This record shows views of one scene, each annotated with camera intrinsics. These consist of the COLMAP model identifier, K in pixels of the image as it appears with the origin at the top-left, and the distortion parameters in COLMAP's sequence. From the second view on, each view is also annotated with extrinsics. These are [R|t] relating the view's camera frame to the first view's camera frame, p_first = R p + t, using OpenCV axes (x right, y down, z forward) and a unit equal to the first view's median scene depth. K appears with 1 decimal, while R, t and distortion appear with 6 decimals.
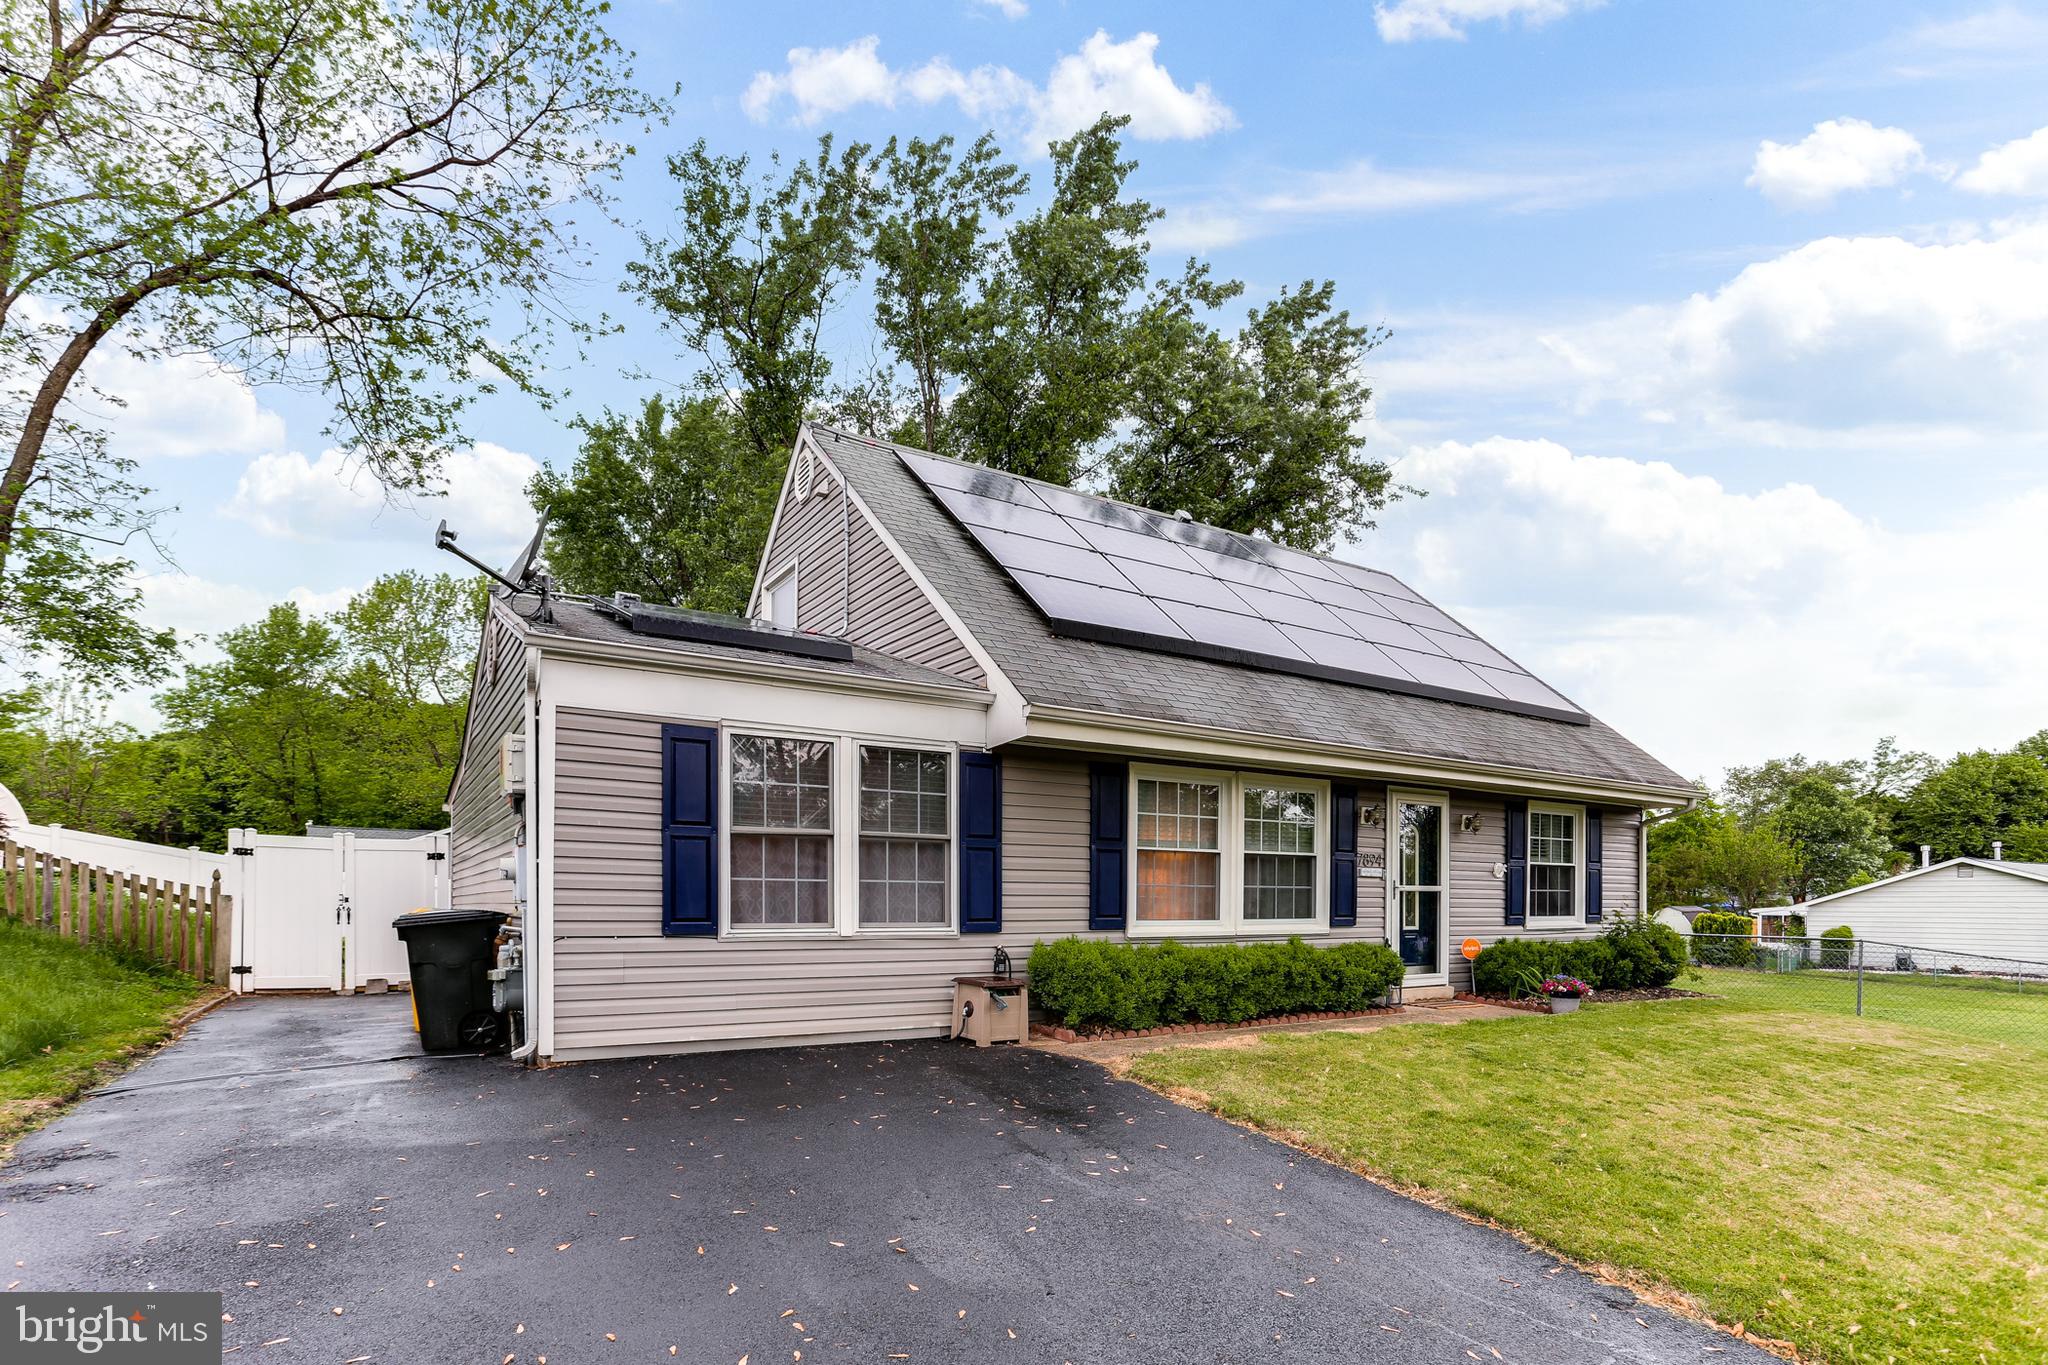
lens RADIAL K [[995.1, 0, 1028.4], [0, 995.1, 670.9], [0, 0, 1]] dist [-0.047213, 0.031720]
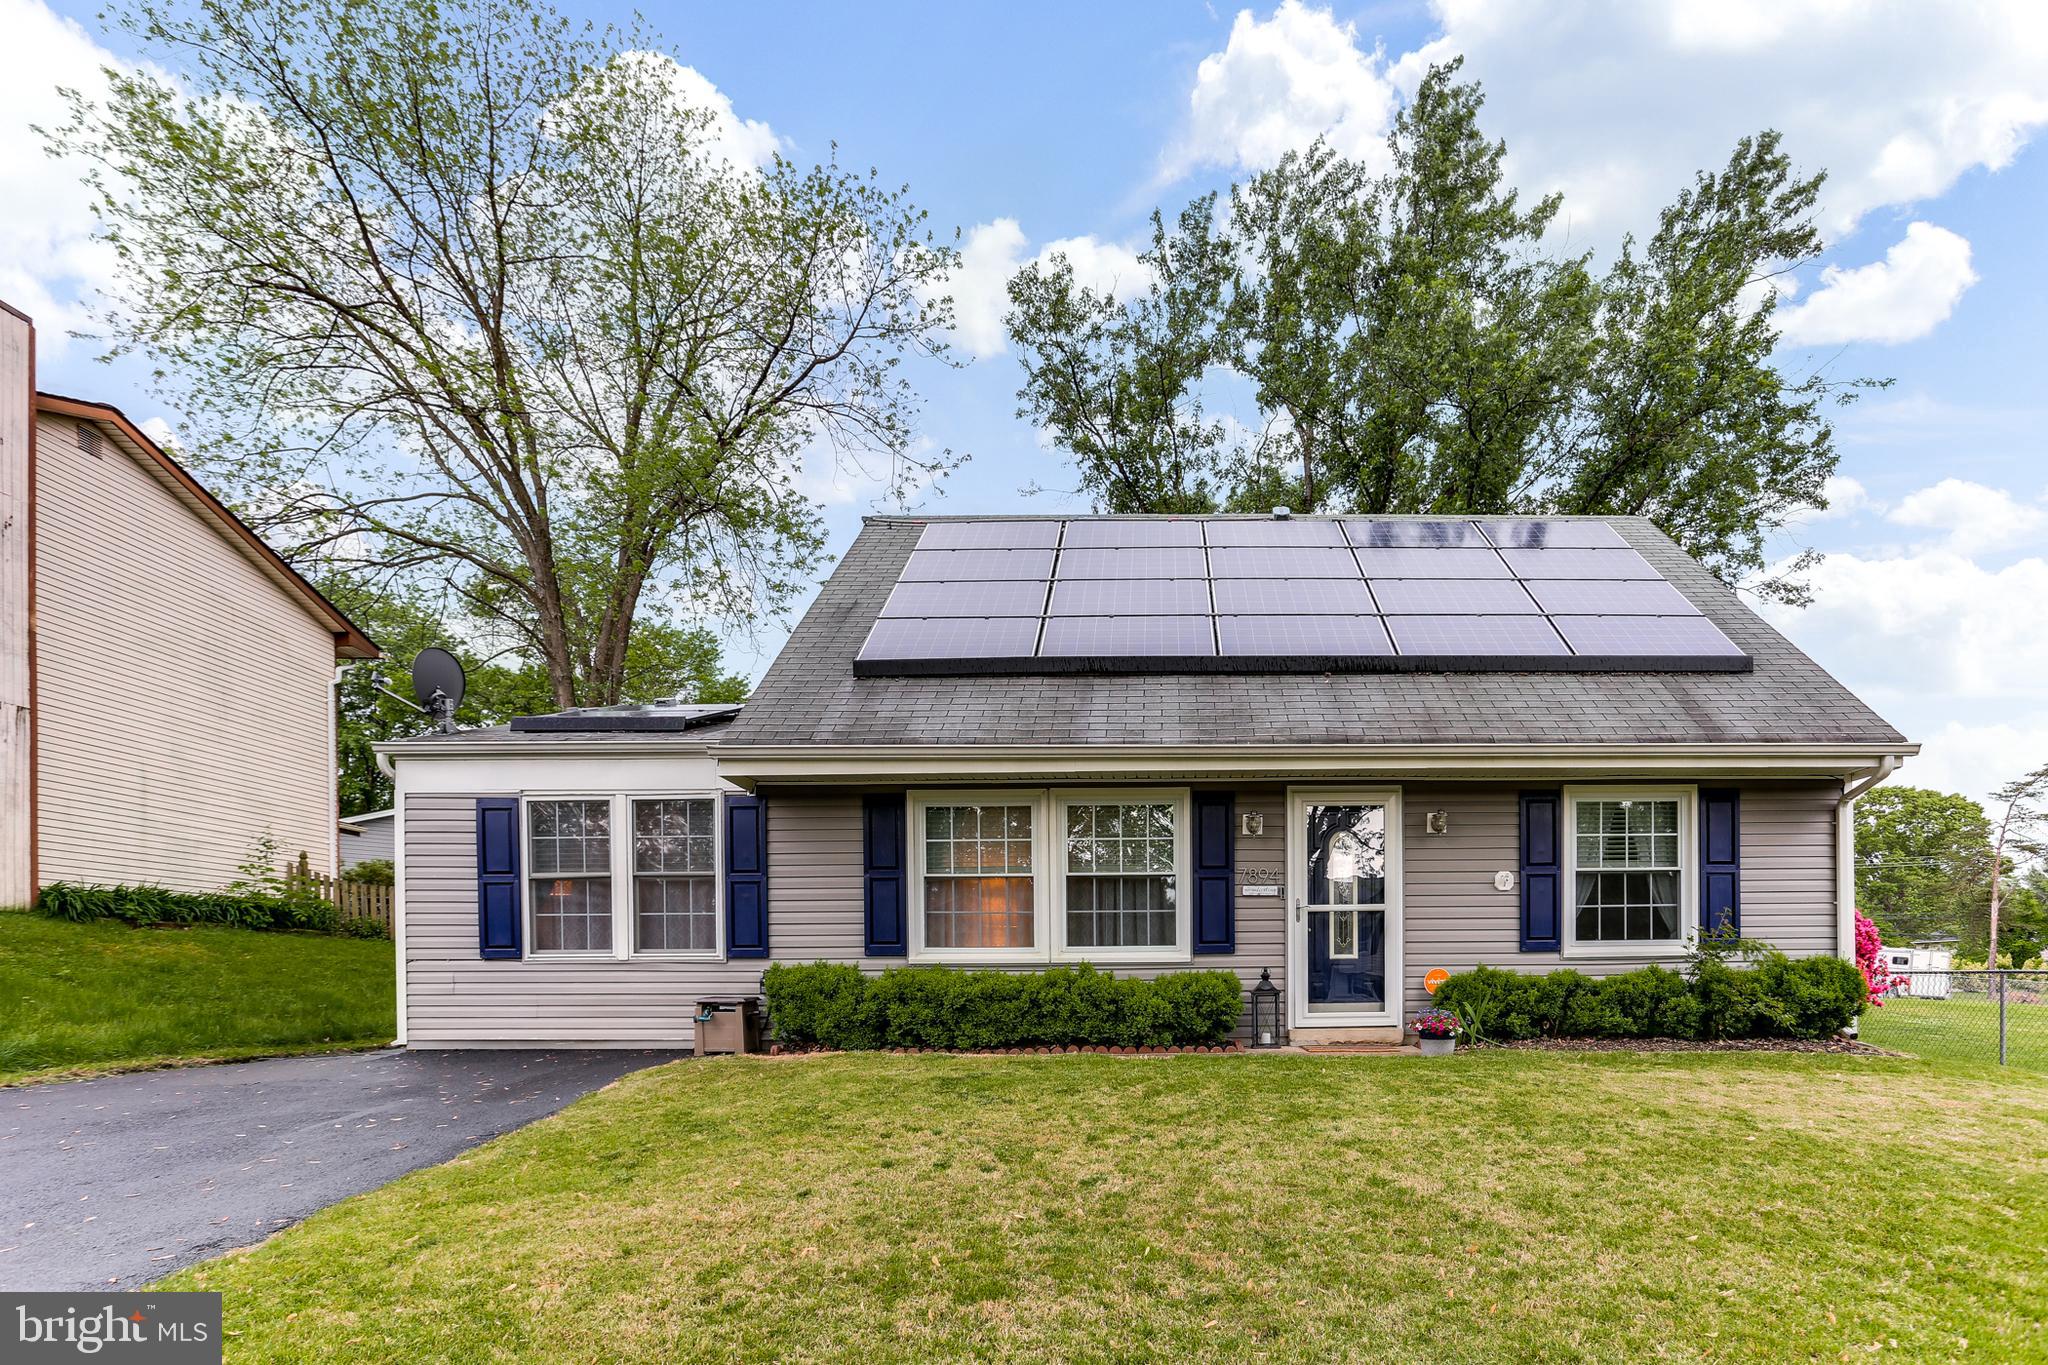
lens RADIAL K [[992.2, 0, 1062.7], [0, 992.2, 686.6], [0, 0, 1]] dist [-0.042846, 0.031985]
pose [[0.851154, -0.146129, -0.504165, 0.789977], [0.131051, 0.989211, -0.065470, 0.075115], [0.508293, -0.010346, 0.861122, 0.211513]]
